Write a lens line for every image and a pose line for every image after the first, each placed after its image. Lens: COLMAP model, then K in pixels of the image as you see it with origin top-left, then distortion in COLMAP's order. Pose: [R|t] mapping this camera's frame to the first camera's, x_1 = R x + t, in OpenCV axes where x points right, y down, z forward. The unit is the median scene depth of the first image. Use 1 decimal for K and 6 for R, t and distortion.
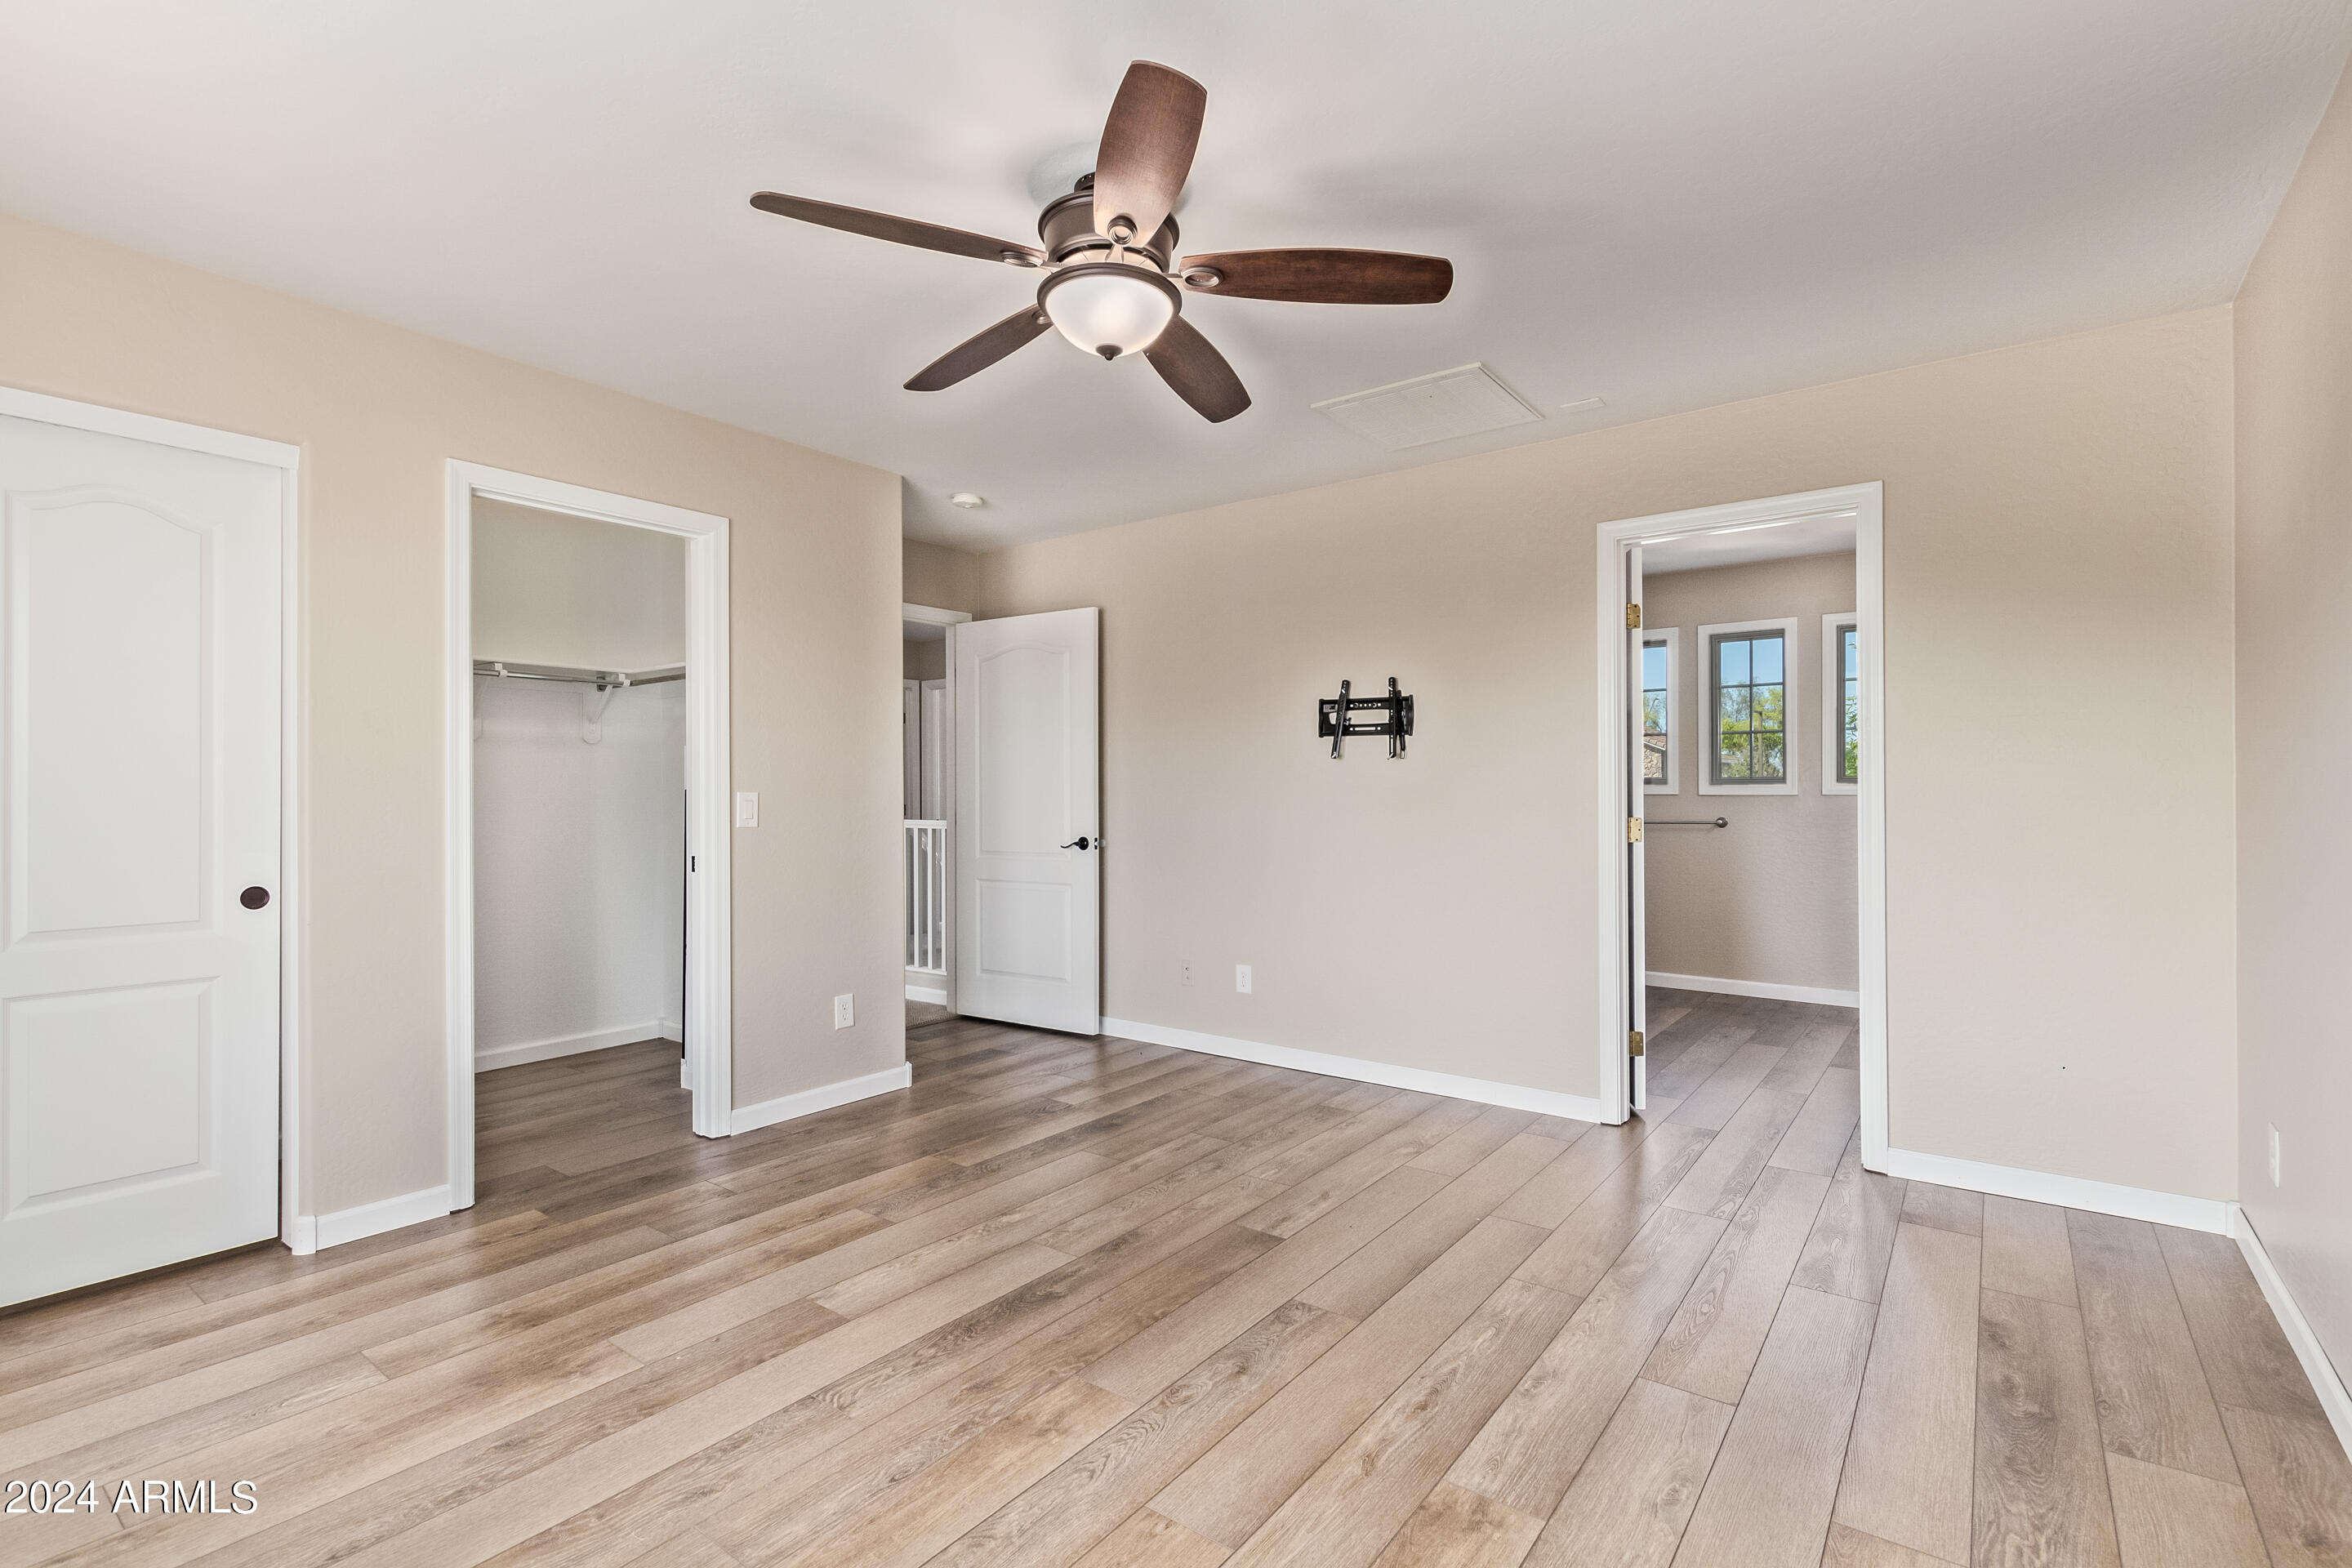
lens RADIAL K [[1085.9, 0, 1164.6], [0, 1085.9, 786.5], [0, 0, 1]] dist [0.011266, -0.002285]
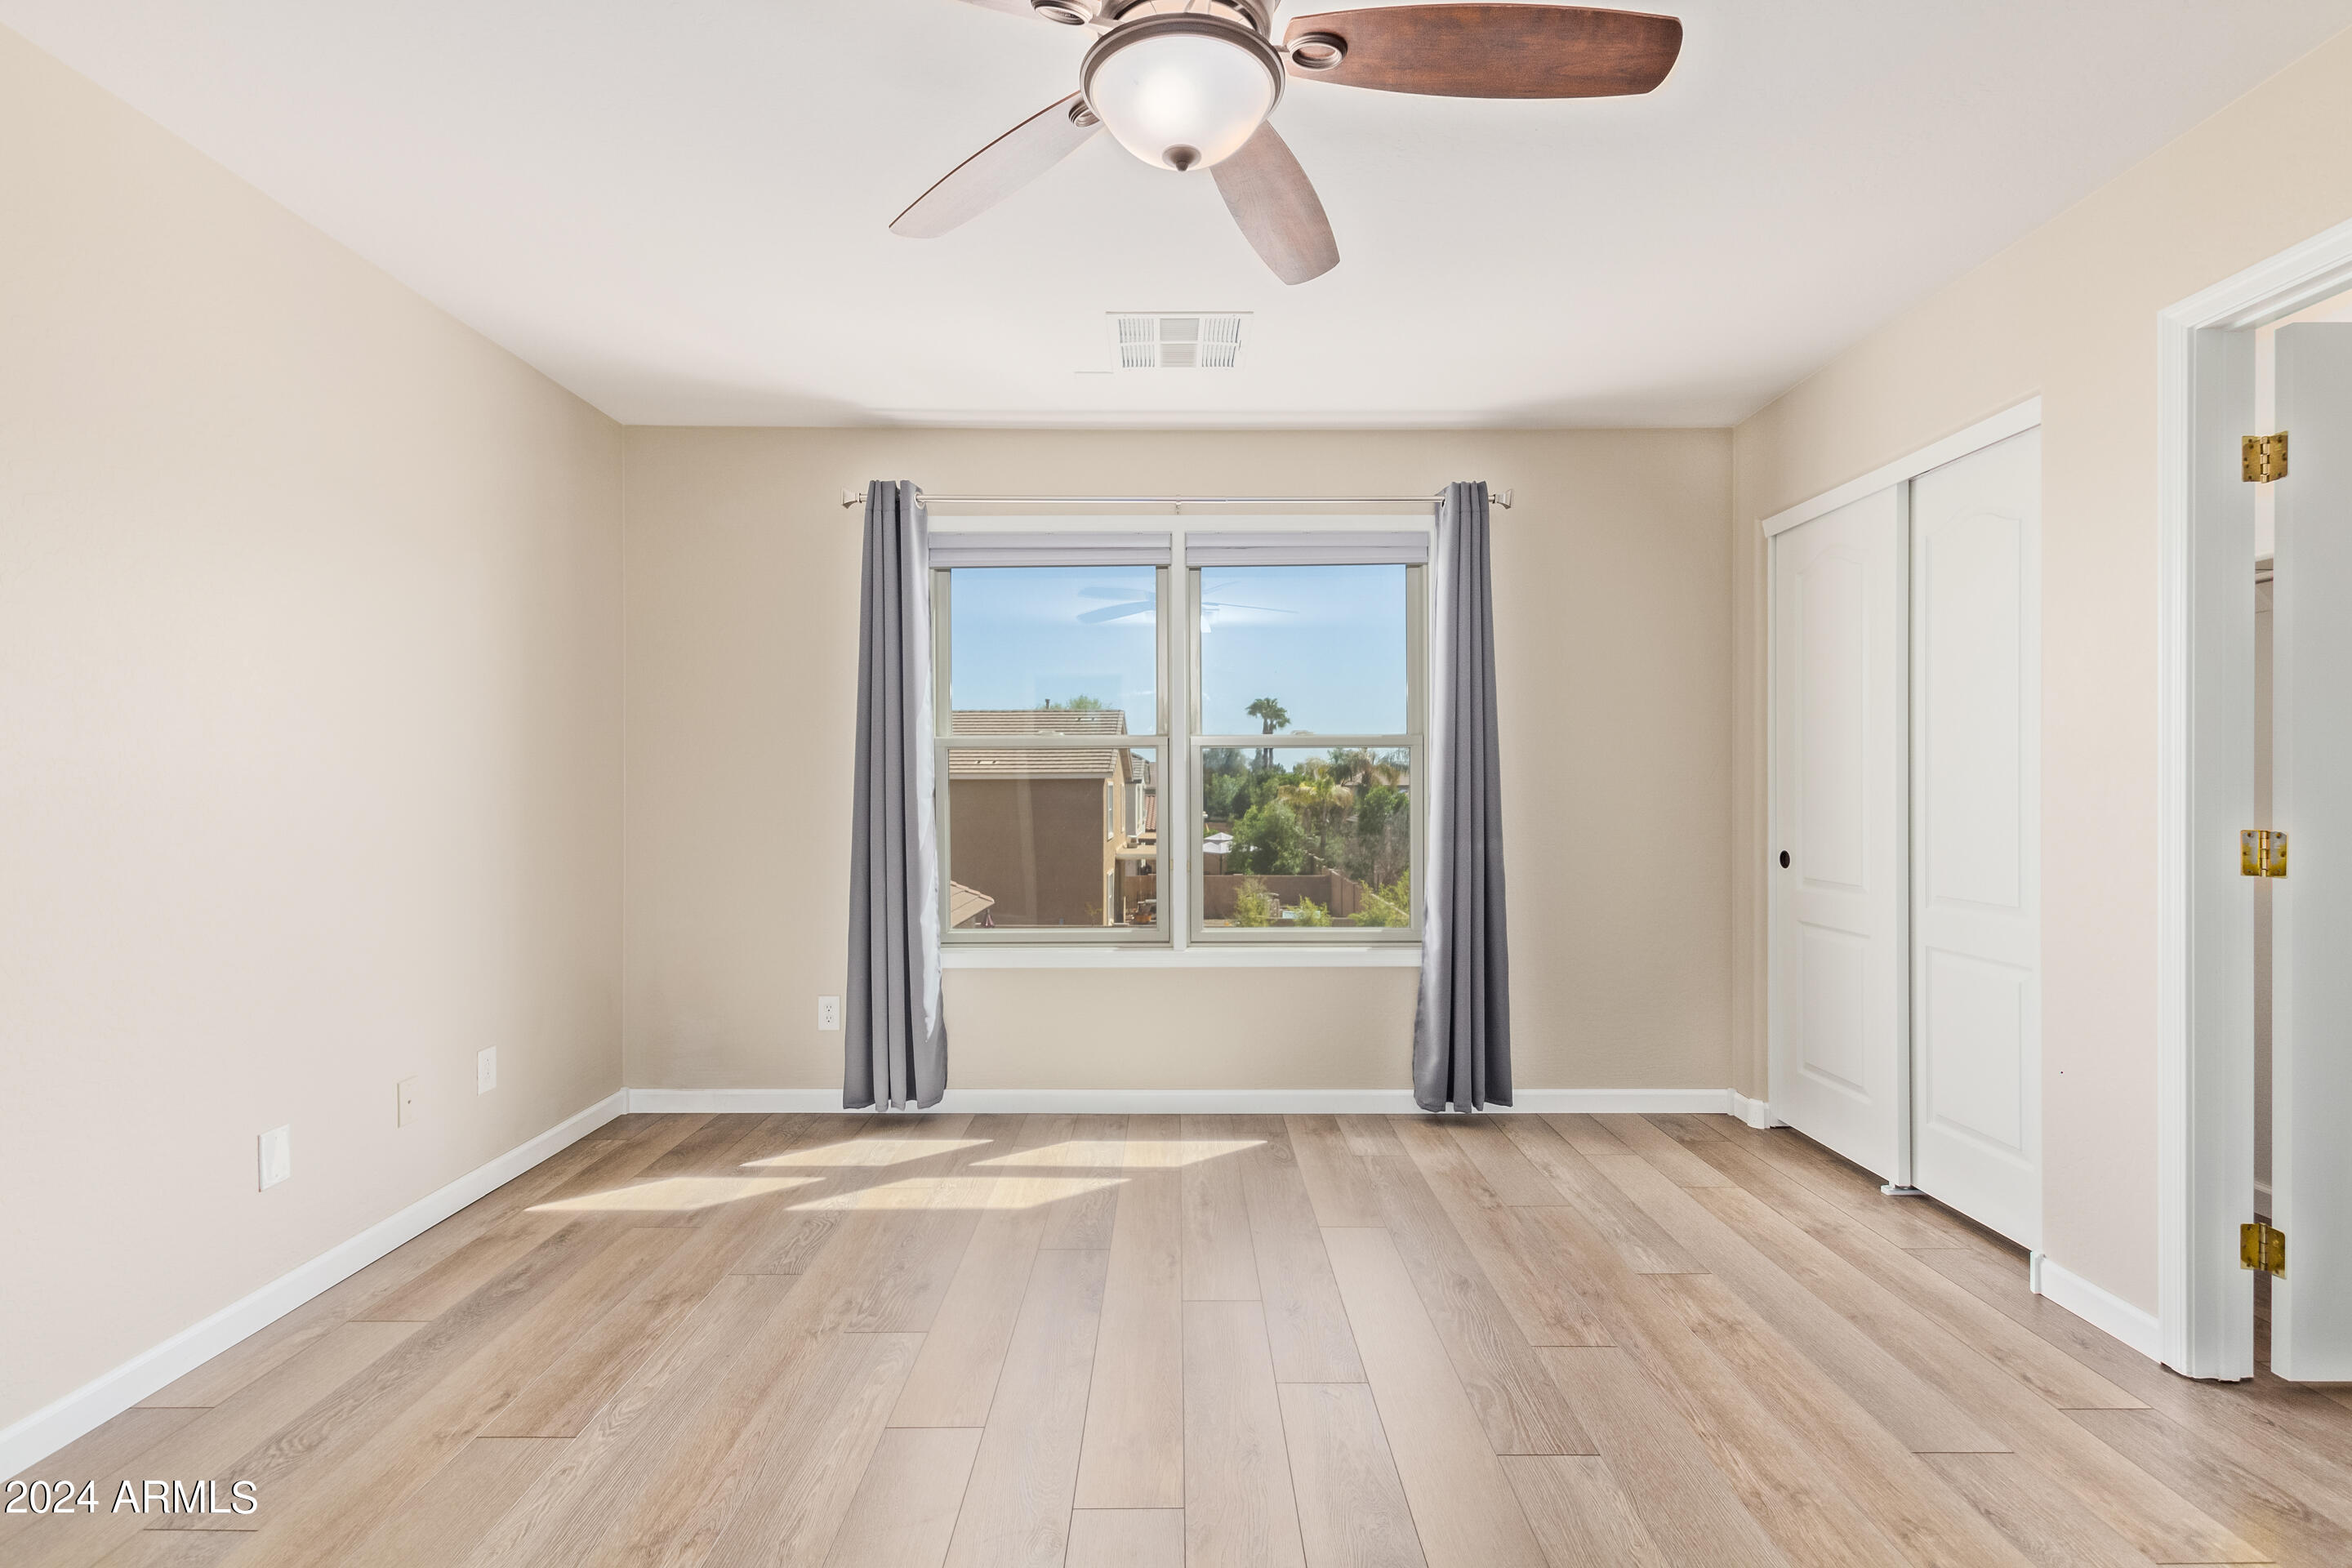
lens RADIAL K [[1085.9, 0, 1164.3], [0, 1085.9, 796.1], [0, 0, 1]] dist [0.011266, -0.002285]
pose [[-0.800126, 0.009171, -0.599762, 0.299937], [0.009446, 0.999952, 0.002690, 0.008458], [0.599758, -0.003513, -0.800174, 1.180859]]
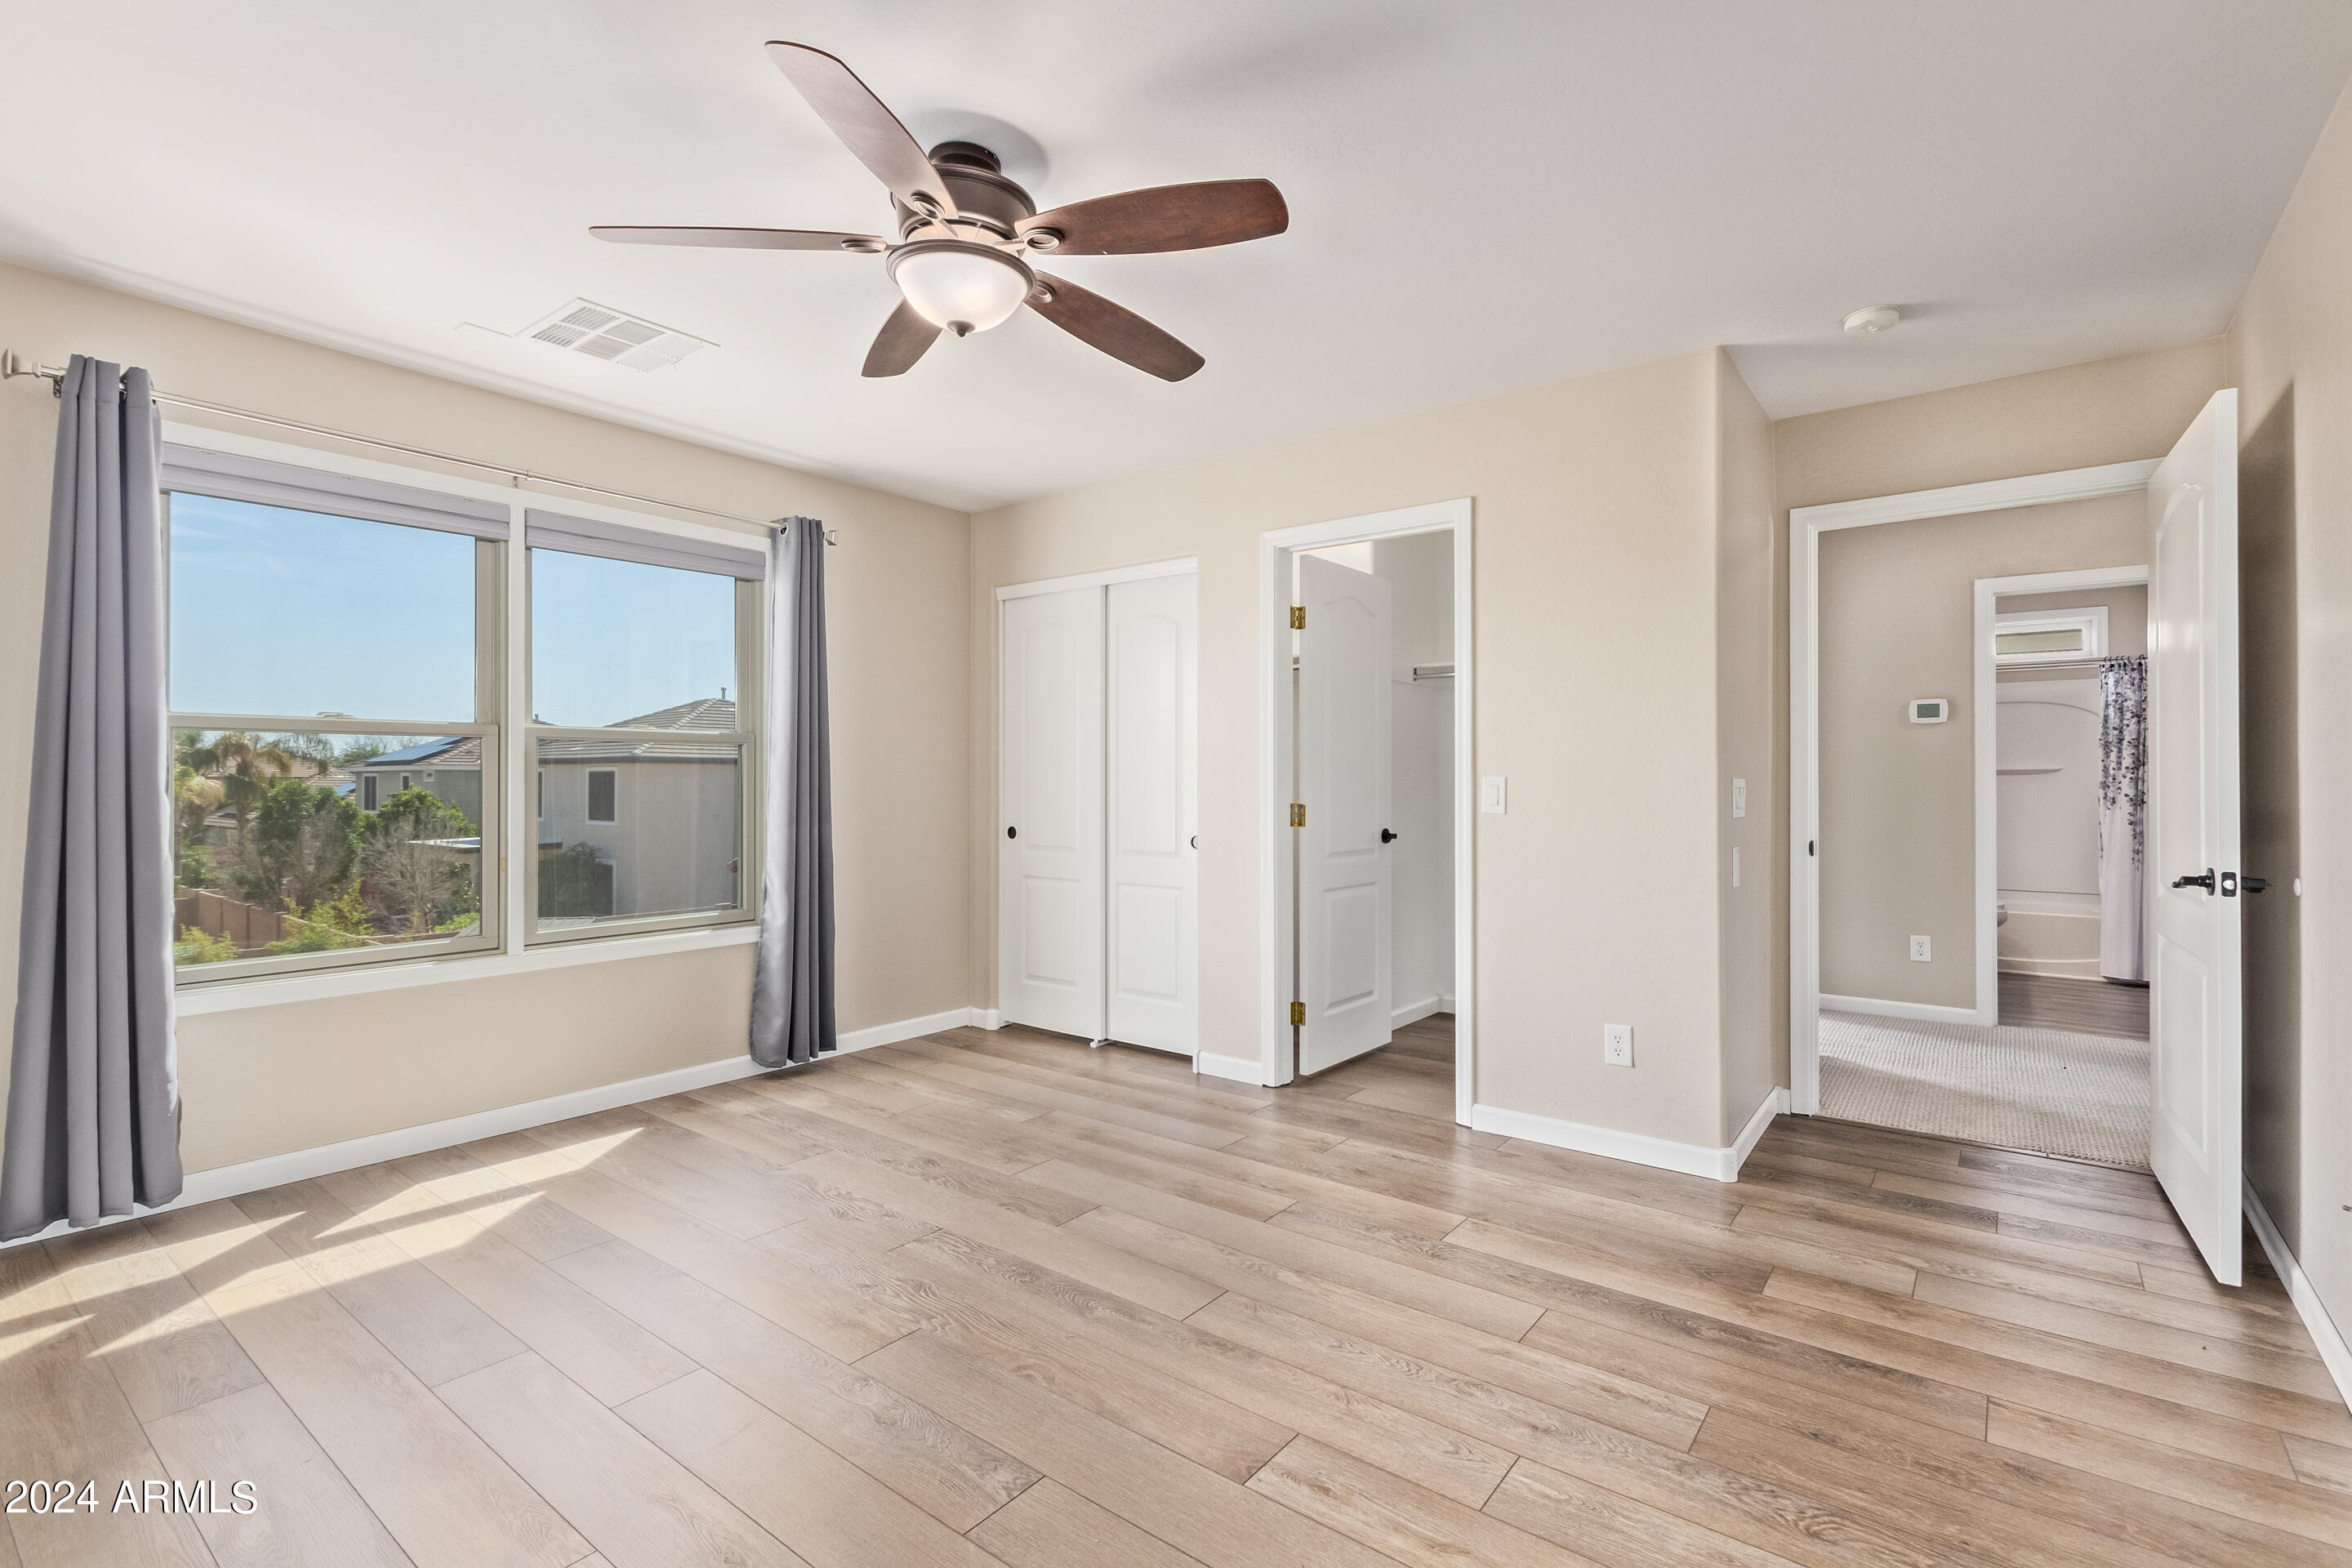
lens RADIAL K [[1085.9, 0, 1190.8], [0, 1085.9, 780.6], [0, 0, 1]] dist [0.011266, -0.002285]
pose [[-0.010147, 0.003306, -0.999943, 0.702555], [0.007462, 0.999967, 0.003230, 0.004324], [0.999921, -0.007429, -0.010171, 0.923144]]
